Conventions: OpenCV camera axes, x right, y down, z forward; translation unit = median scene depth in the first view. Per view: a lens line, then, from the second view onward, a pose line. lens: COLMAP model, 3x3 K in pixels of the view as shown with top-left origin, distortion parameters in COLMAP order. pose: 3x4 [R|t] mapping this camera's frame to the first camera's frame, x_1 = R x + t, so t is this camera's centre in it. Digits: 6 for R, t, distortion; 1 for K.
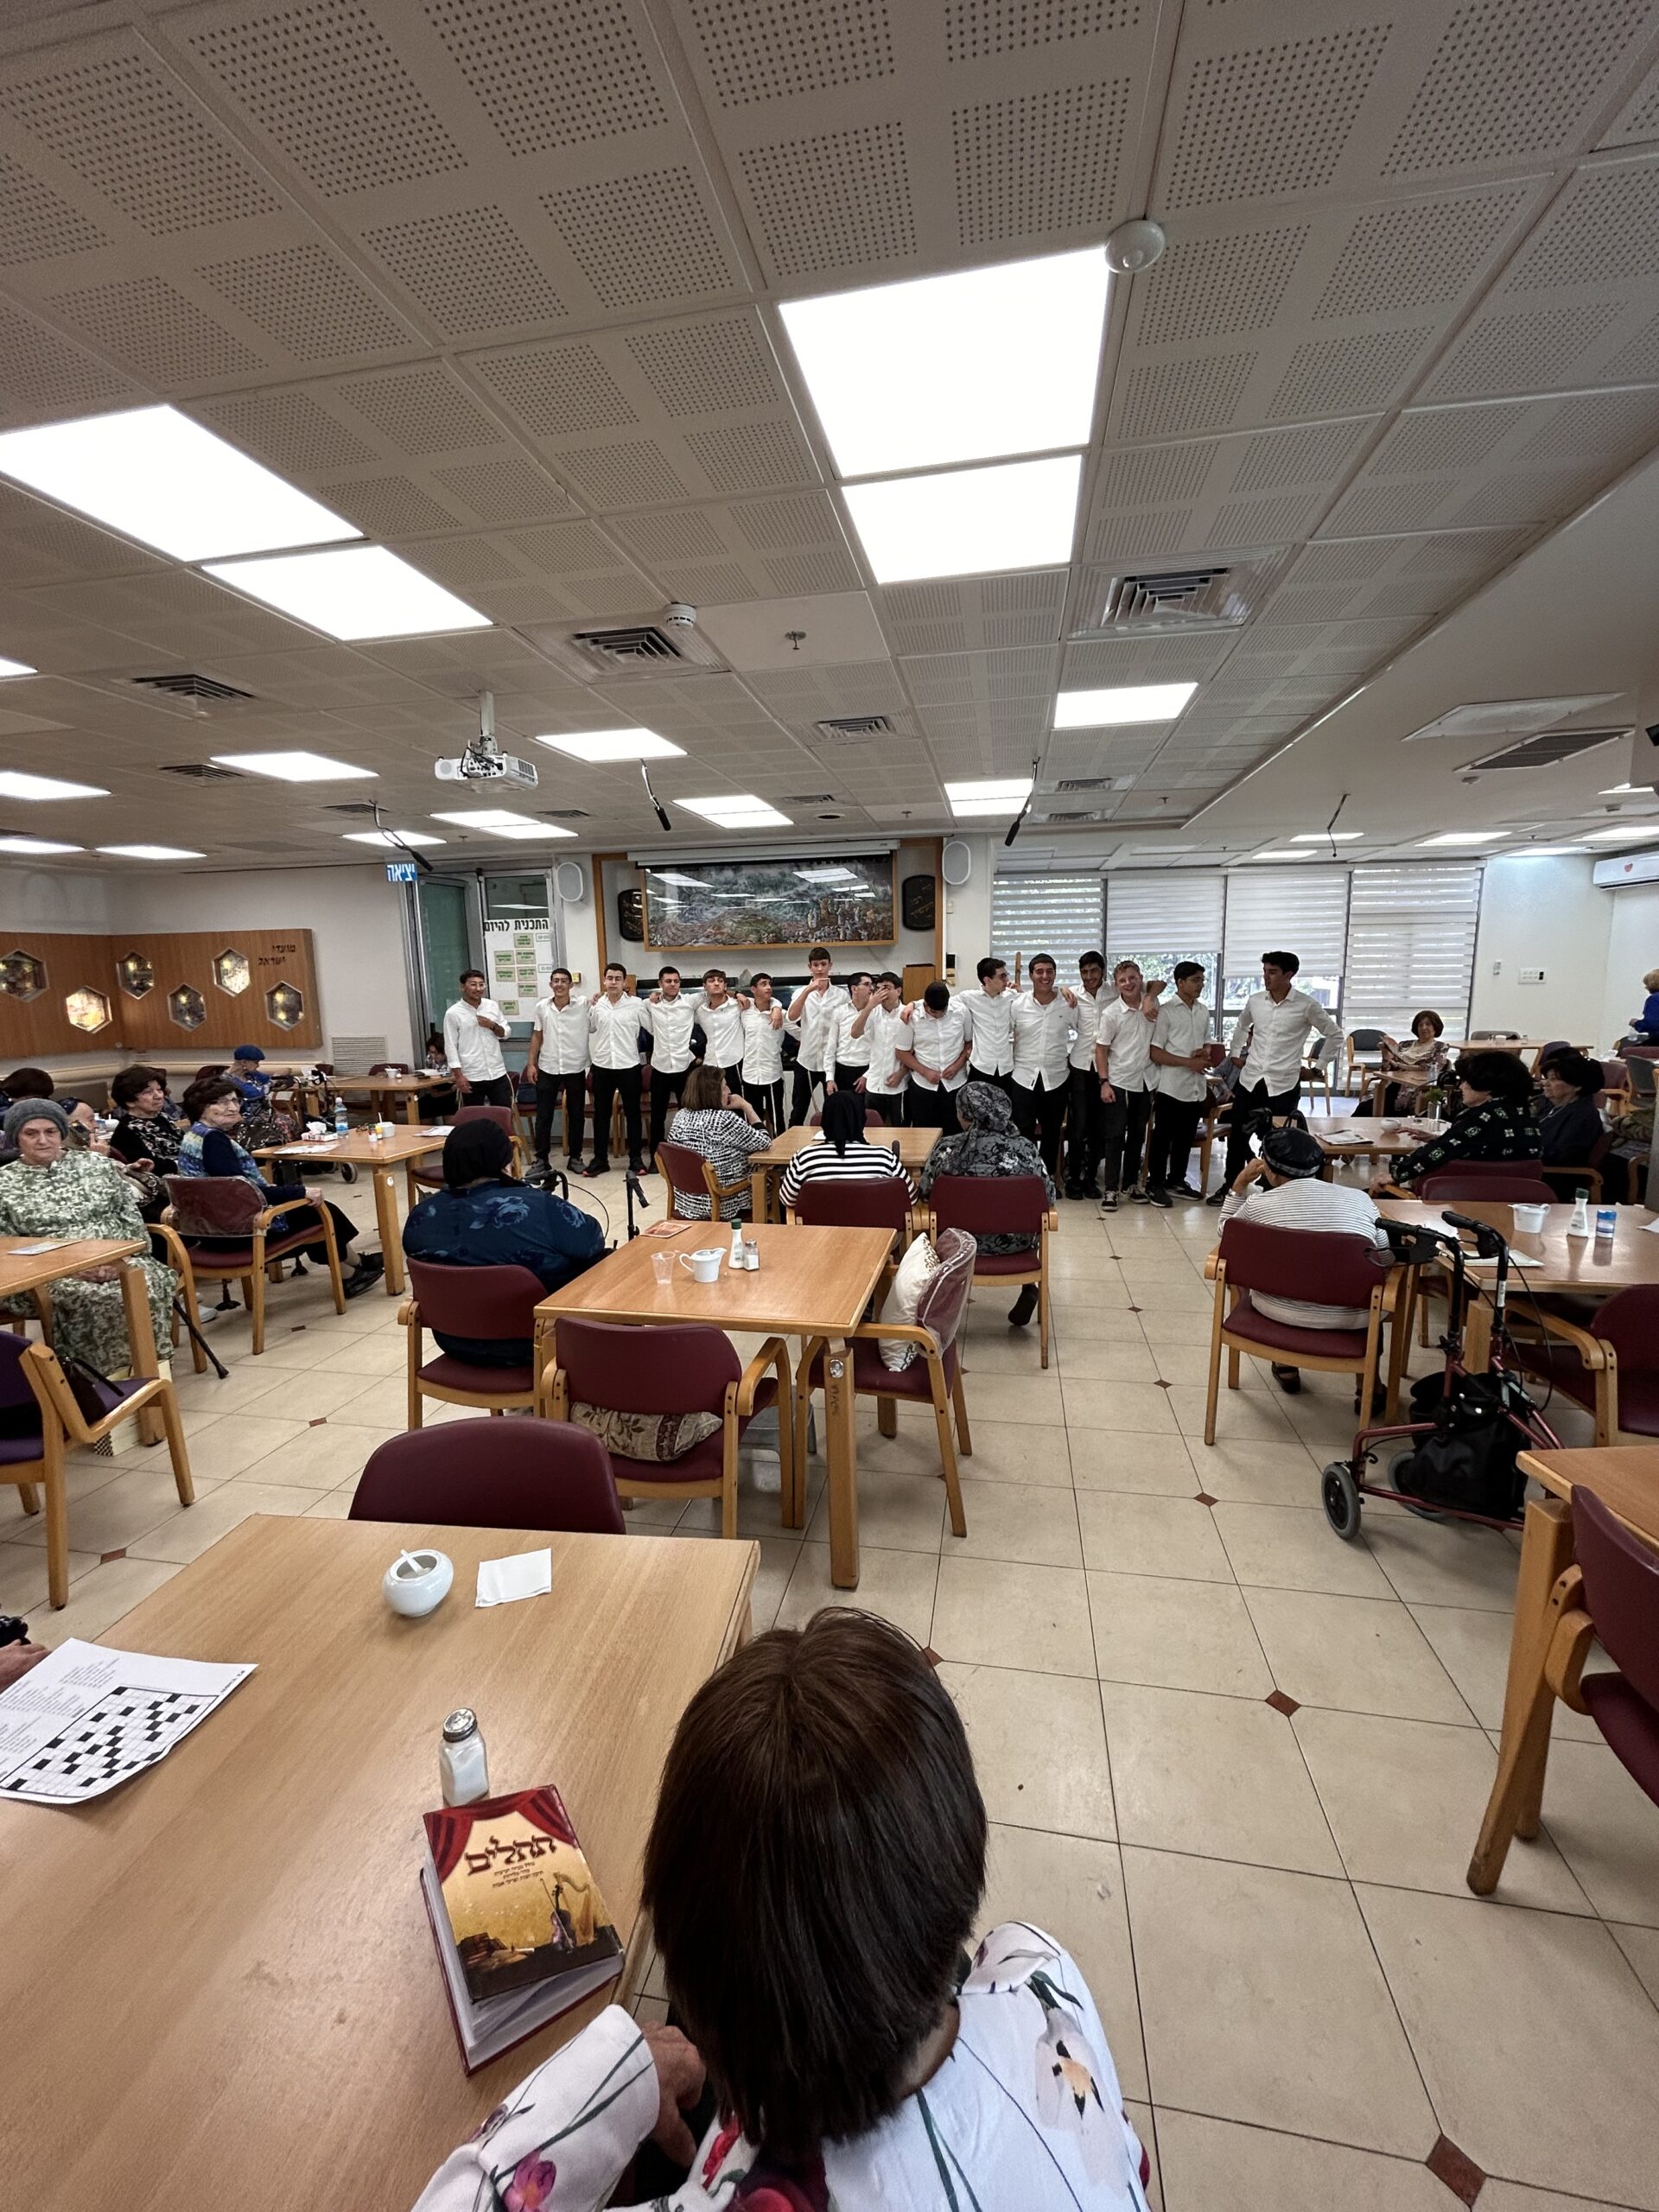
lens RADIAL K [[892.0, 0, 829.8], [0, 892.0, 1101.5], [0, 0, 1]] dist [-0.000340, -0.000594]
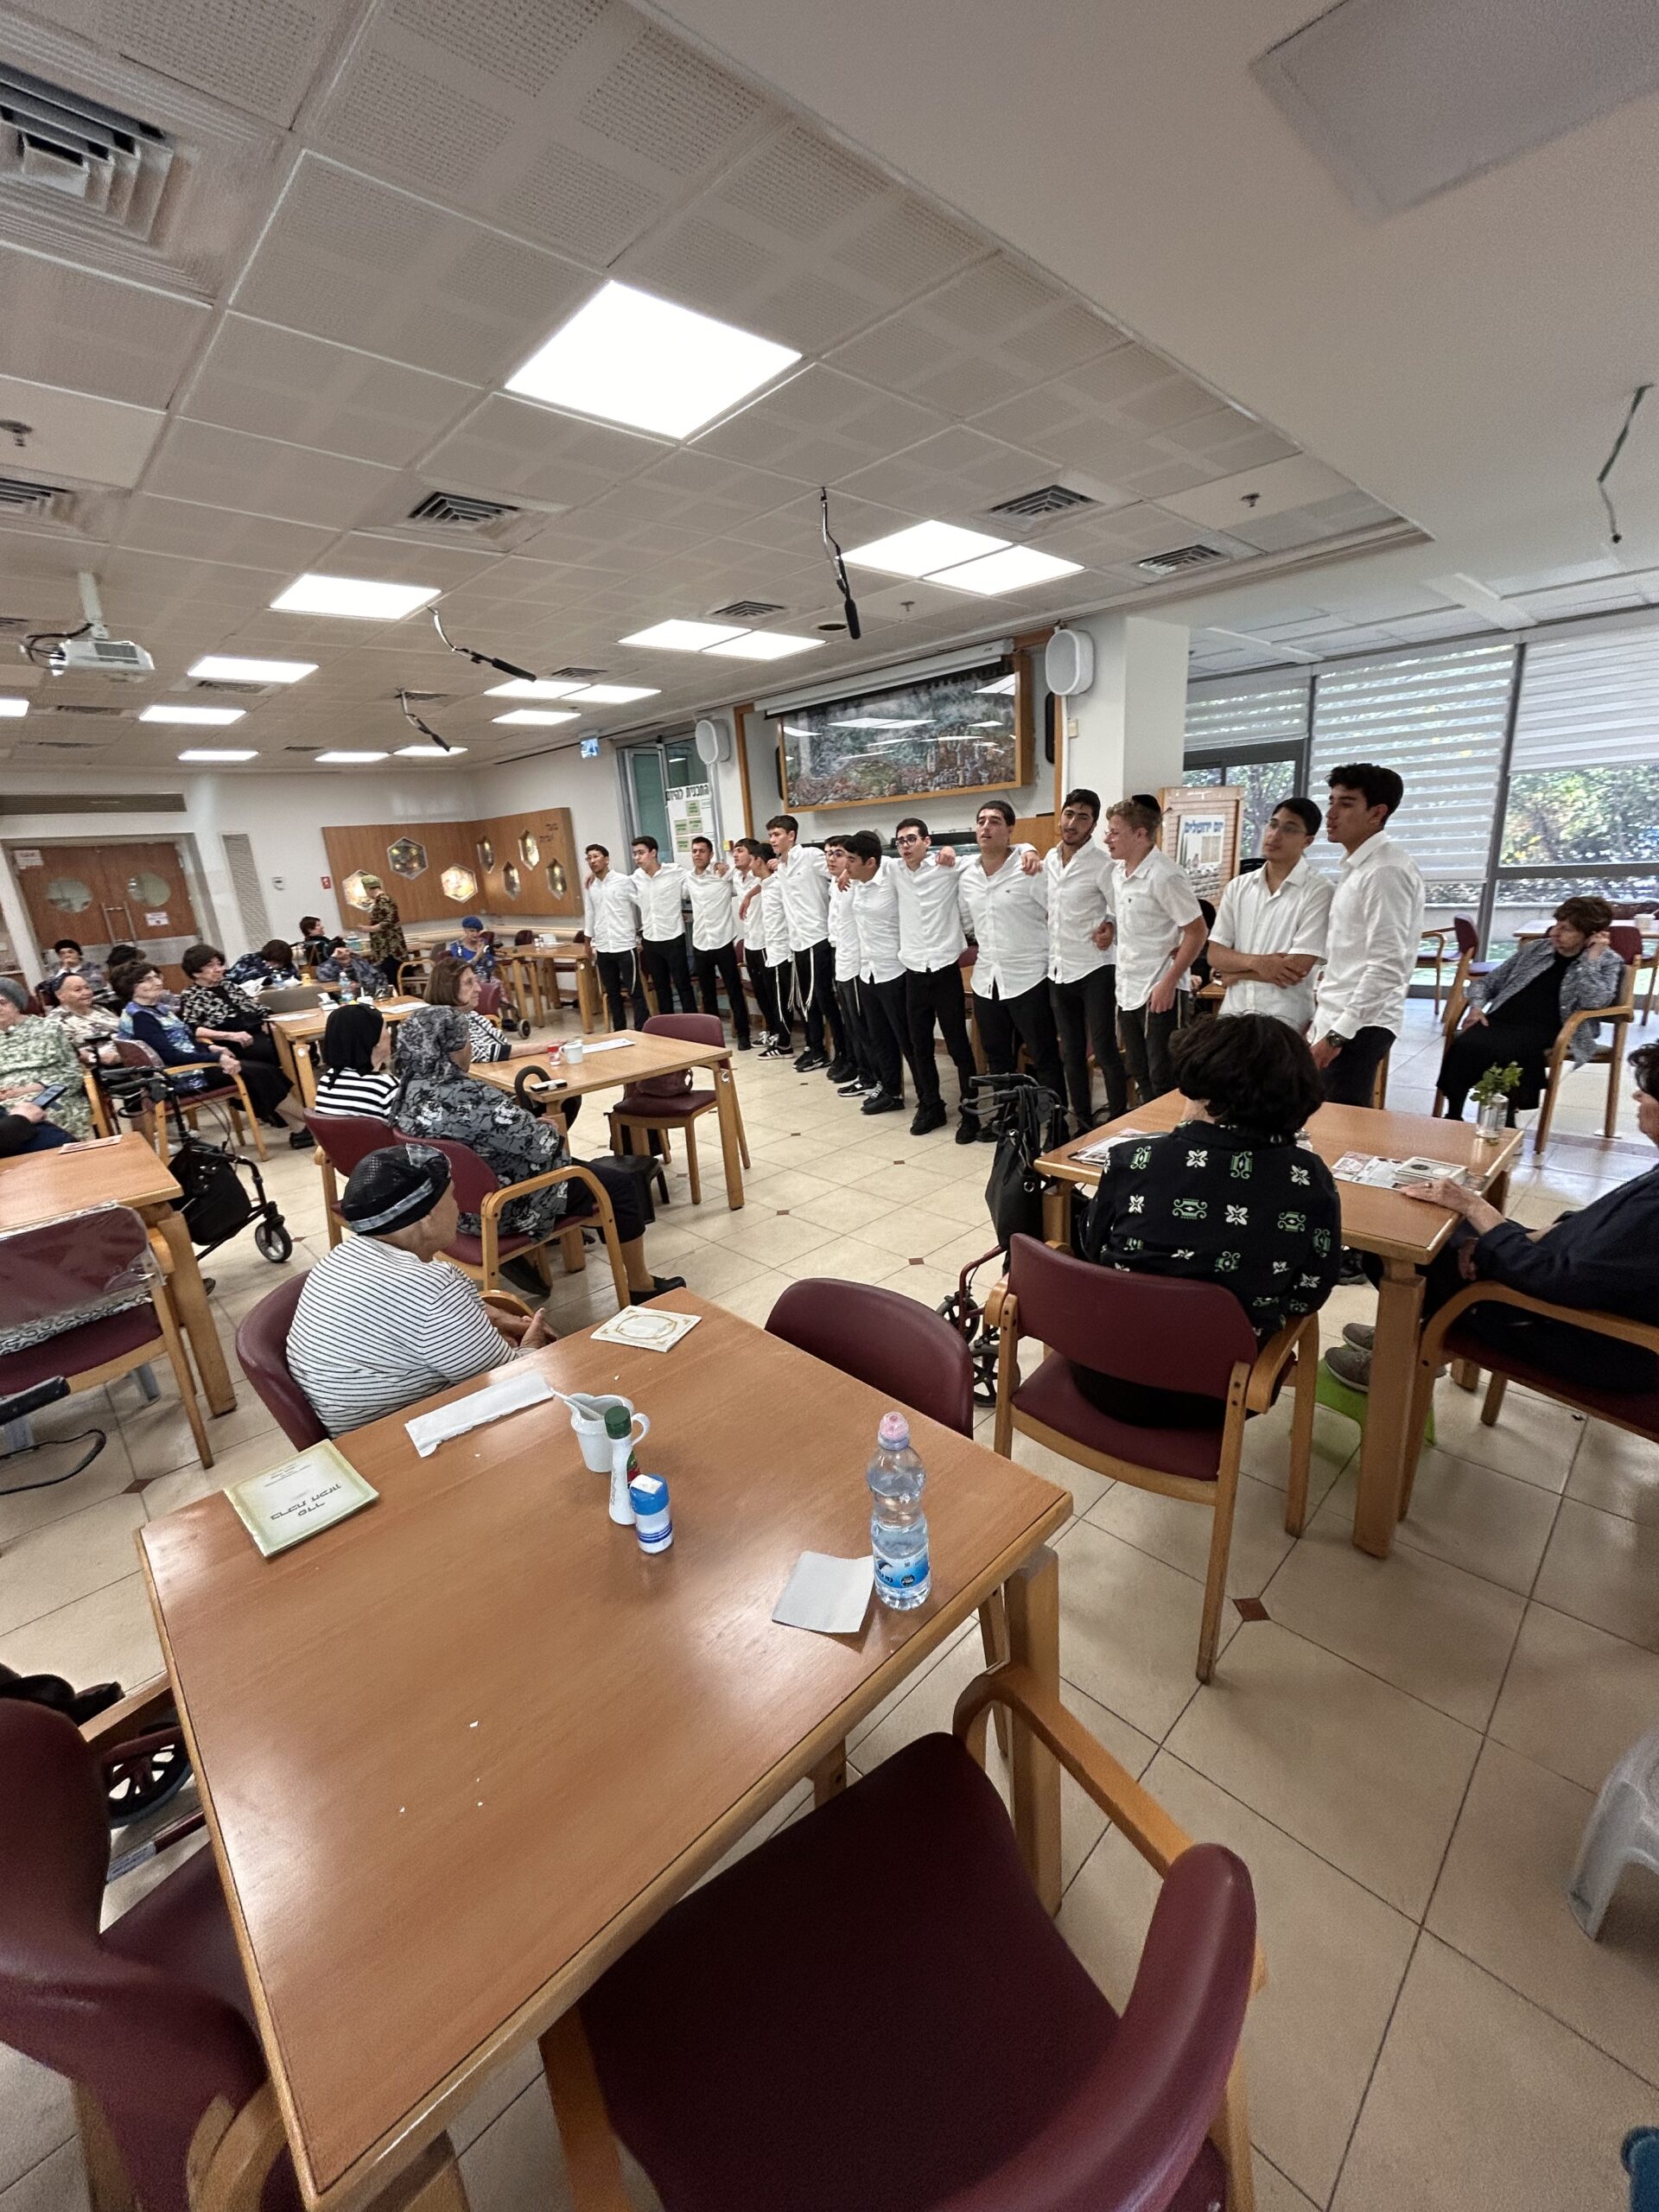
lens RADIAL K [[892.0, 0, 829.8], [0, 892.0, 1101.5], [0, 0, 1]] dist [-0.000340, -0.000594]
pose [[0.822496, 0.125418, -0.554770, 0.913123], [-0.034944, 0.984685, 0.170804, -0.085527], [0.567696, -0.121100, 0.814283, 0.600695]]
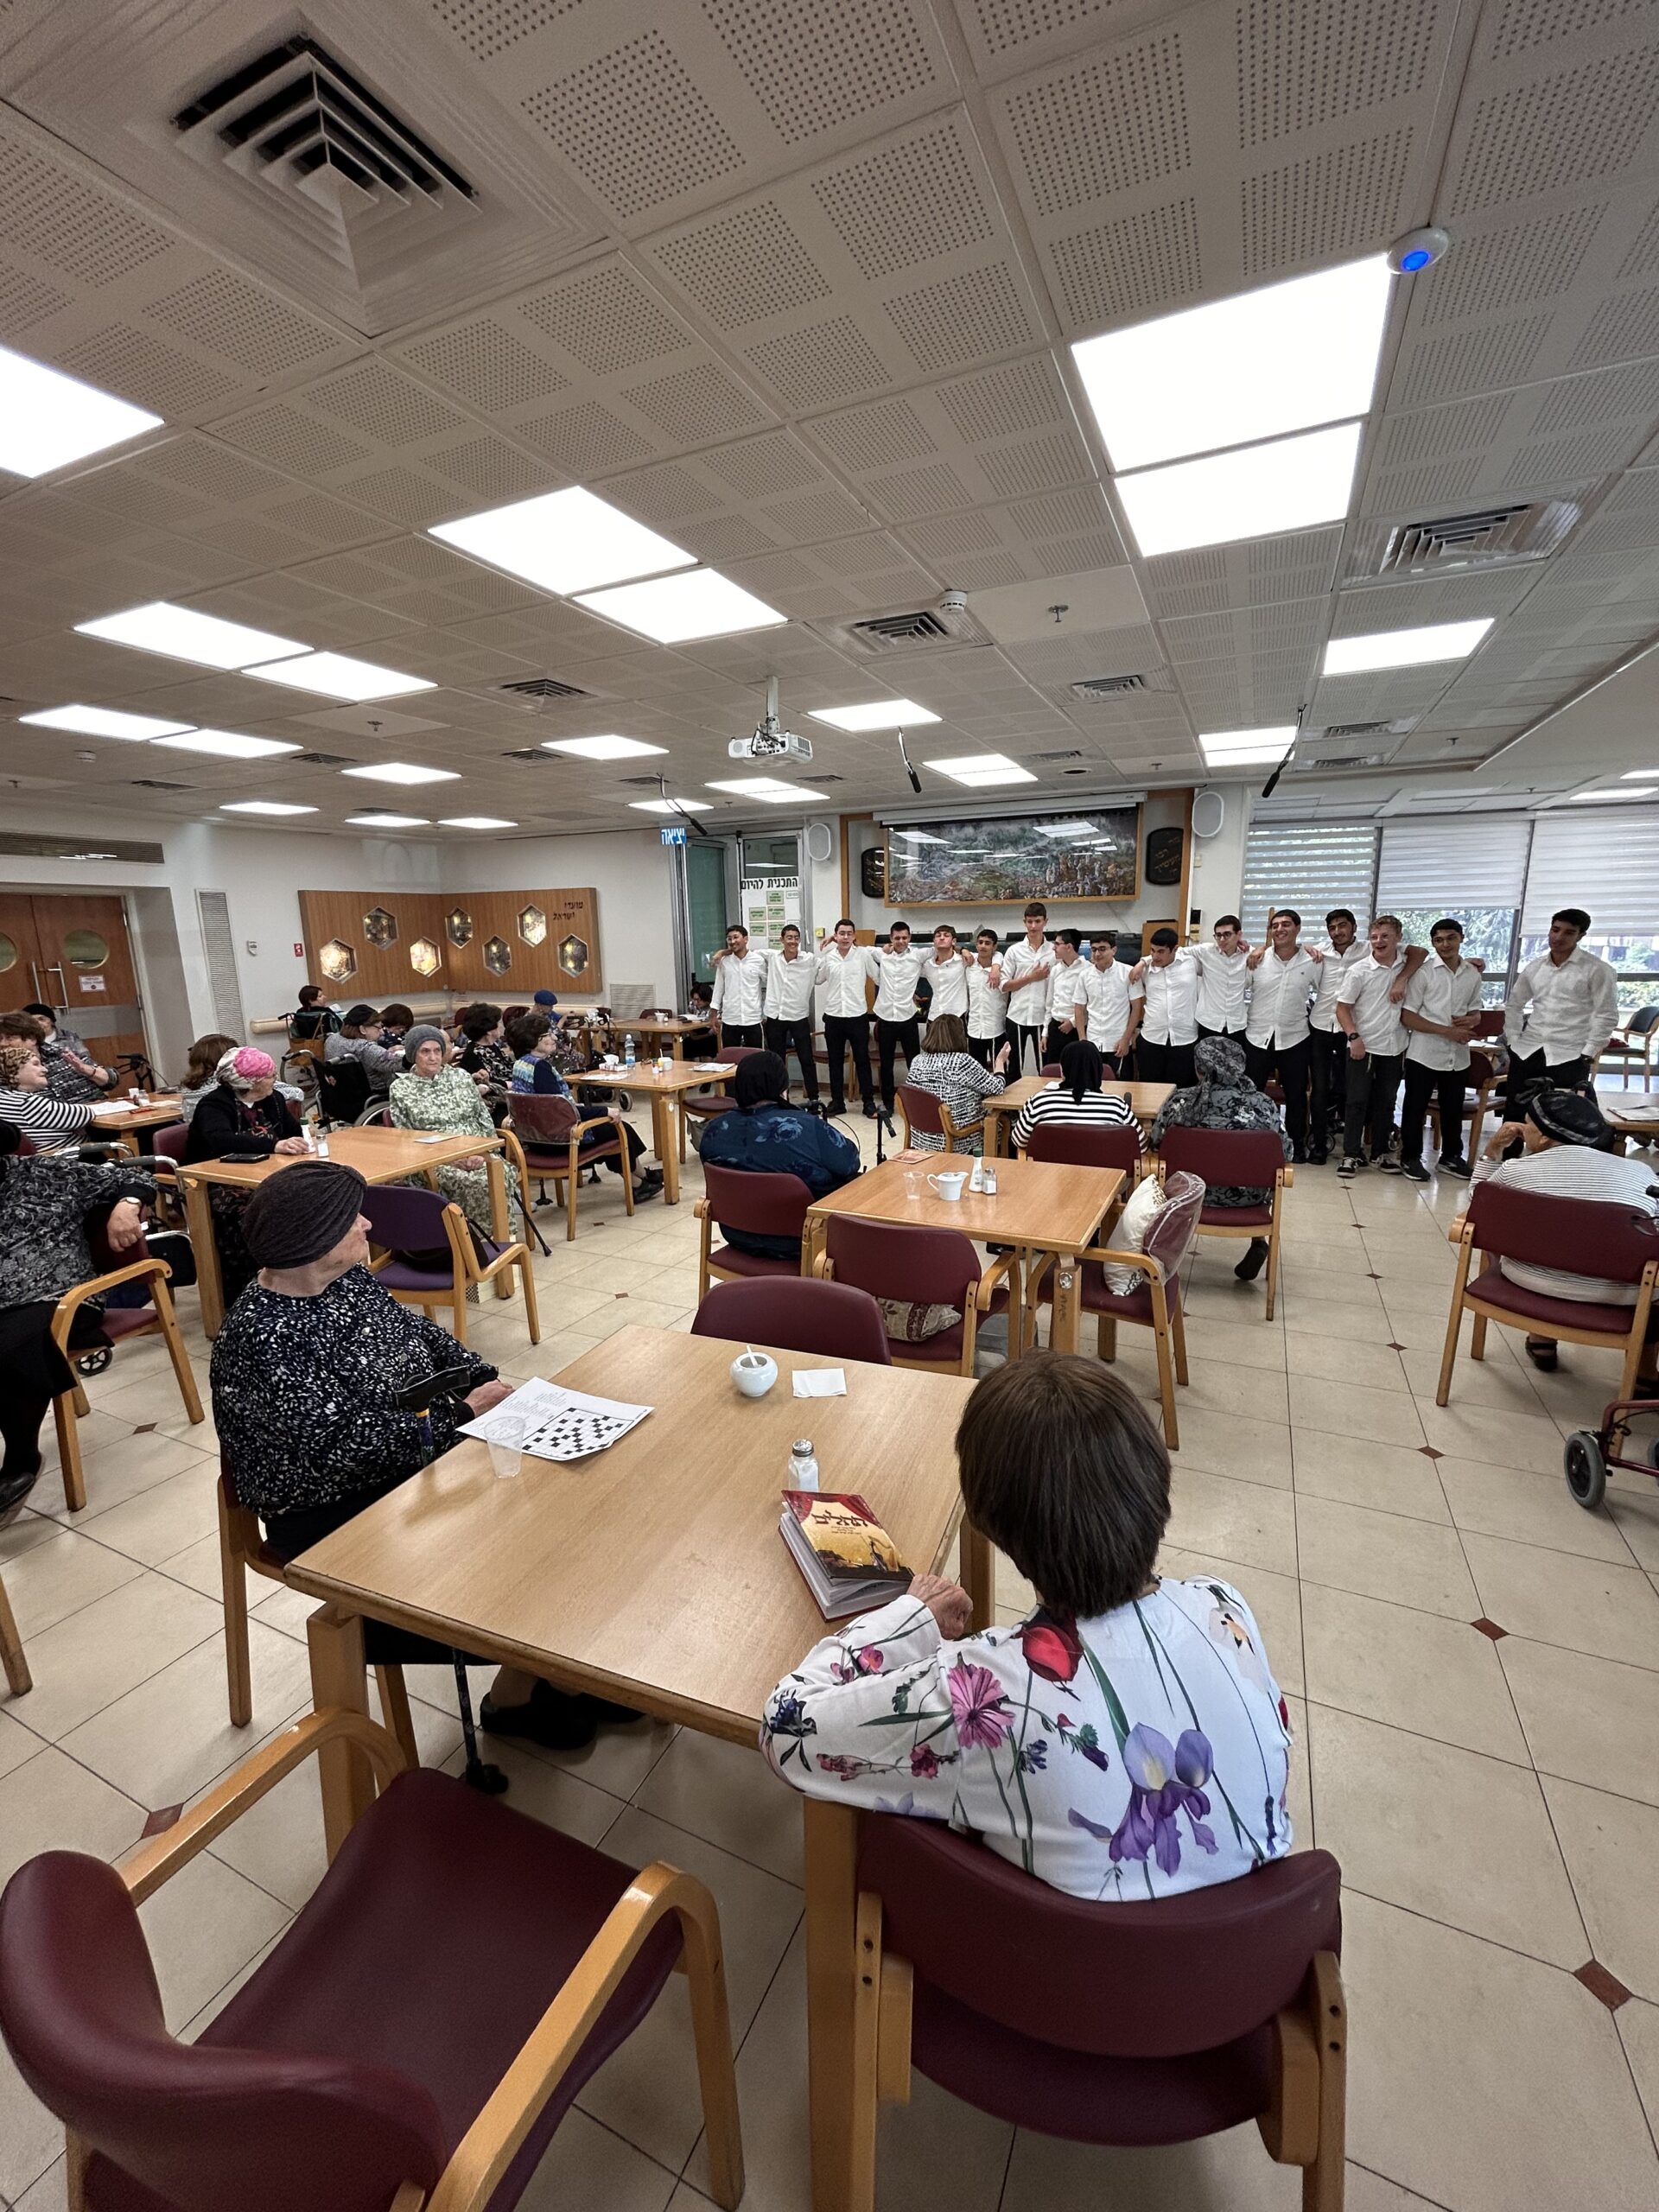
lens RADIAL K [[892.0, 0, 829.8], [0, 892.0, 1101.5], [0, 0, 1]] dist [-0.000340, -0.000594]
pose [[0.969236, 0.050887, -0.240816, -0.014144], [-0.039159, 0.997814, 0.053238, 0.015811], [0.242998, -0.042170, 0.969110, -0.104509]]
